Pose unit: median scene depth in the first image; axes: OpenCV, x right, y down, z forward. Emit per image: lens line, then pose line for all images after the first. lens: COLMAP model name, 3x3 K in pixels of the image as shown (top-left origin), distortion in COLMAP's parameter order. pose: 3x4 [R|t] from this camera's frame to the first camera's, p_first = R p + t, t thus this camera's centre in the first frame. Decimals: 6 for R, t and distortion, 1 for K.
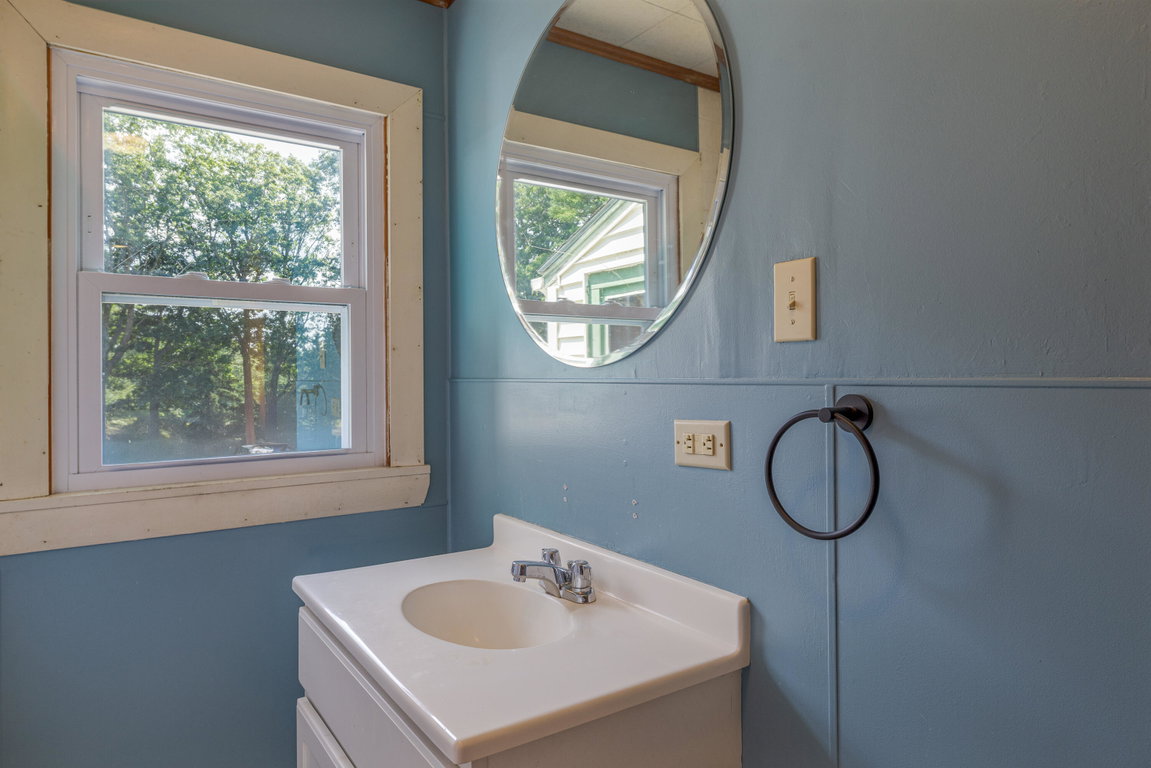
lens RADIAL K [[687.9, 0, 576.1], [0, 687.9, 382.0], [0, 0, 1]] dist [-0.002361, -0.003509]
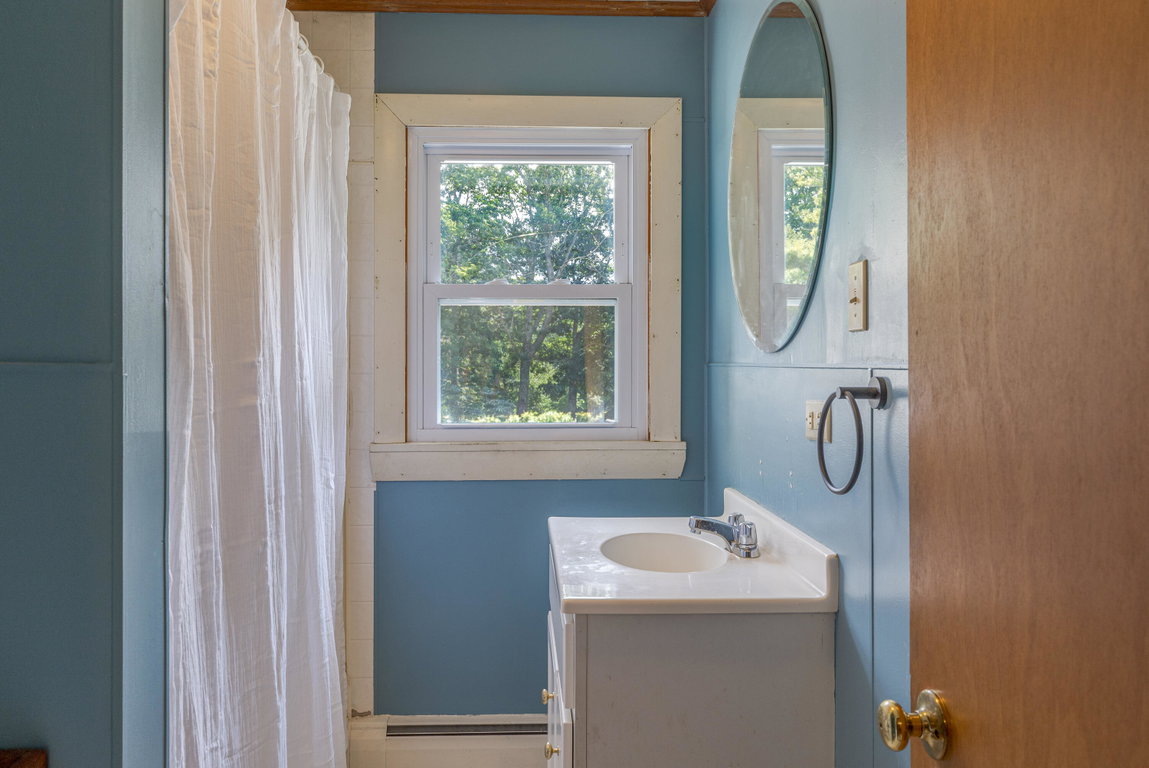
lens RADIAL K [[859.4, 0, 572.7], [0, 859.4, 383.0], [0, 0, 1]] dist [0.000595, 0.000913]
pose [[0.851189, 0.017660, -0.524562, 0.350033], [-0.008883, 0.999775, 0.019244, 0.002333], [0.524784, -0.011720, 0.851155, -0.256453]]
